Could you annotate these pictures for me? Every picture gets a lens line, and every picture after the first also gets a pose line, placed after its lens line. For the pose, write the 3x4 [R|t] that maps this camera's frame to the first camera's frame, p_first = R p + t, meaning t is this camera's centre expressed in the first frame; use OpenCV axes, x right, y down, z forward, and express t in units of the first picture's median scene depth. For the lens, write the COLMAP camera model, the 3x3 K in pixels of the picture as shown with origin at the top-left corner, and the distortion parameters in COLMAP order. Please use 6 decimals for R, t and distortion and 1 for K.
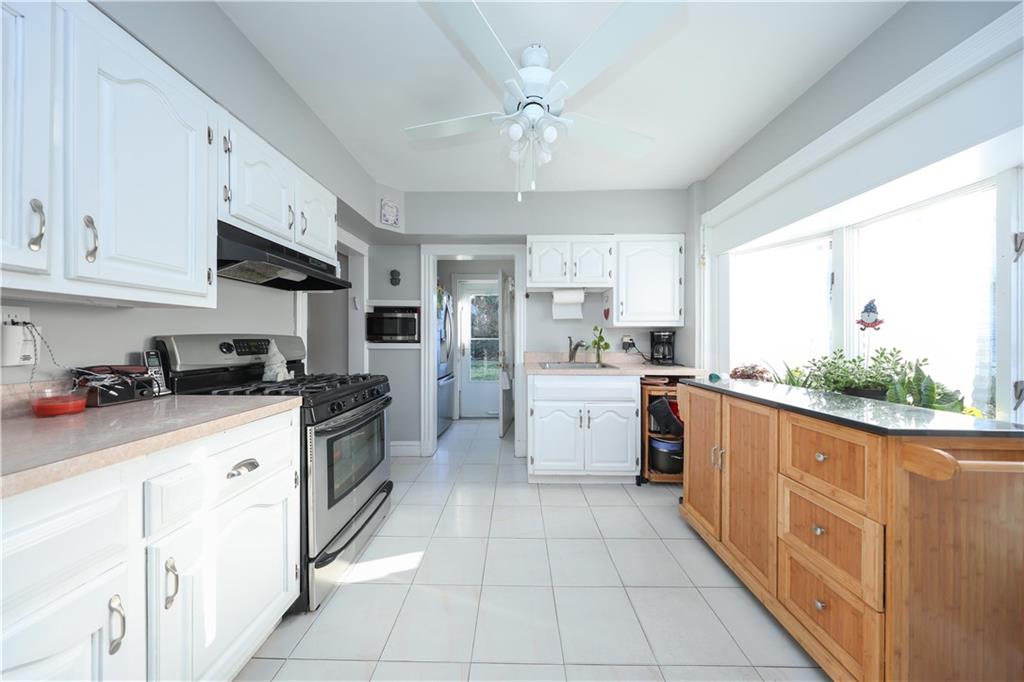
lens RADIAL K [[294.0, 0, 512.0], [0, 294.0, 341.0], [0, 0, 1]] dist [-0.000764, 0.000004]
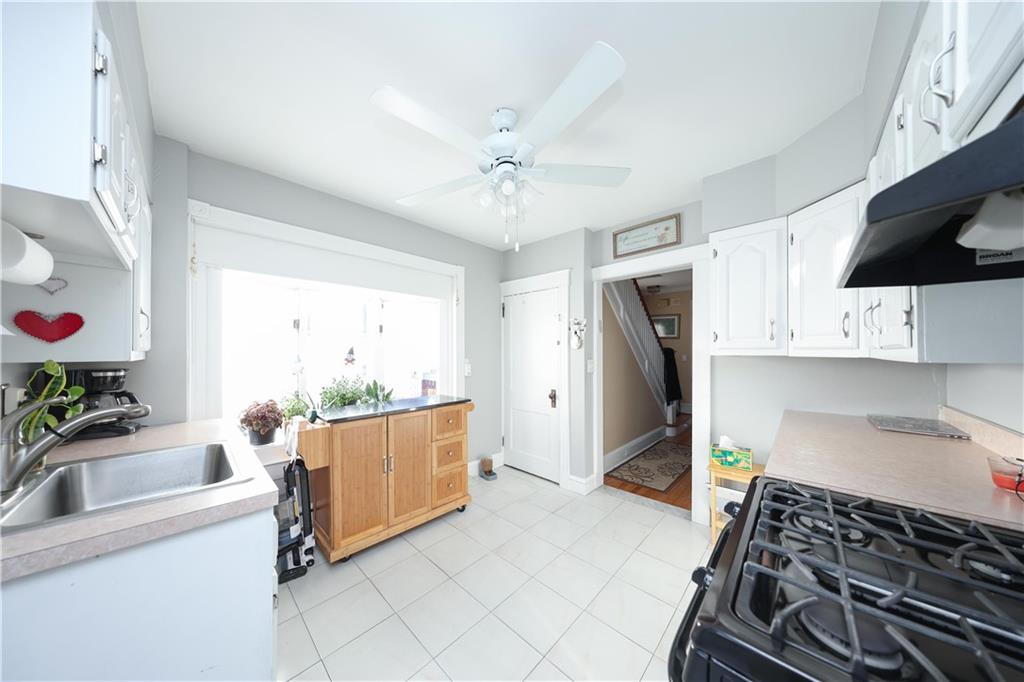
lens RADIAL K [[308.5, 0, 510.8], [0, 308.5, 351.9], [0, 0, 1]] dist [-0.000261, 0.000001]
pose [[-0.735861, 0.002607, 0.677127, -0.706107], [0.004596, 0.999989, 0.001145, -0.116916], [-0.677117, 0.003954, -0.735865, 1.827585]]
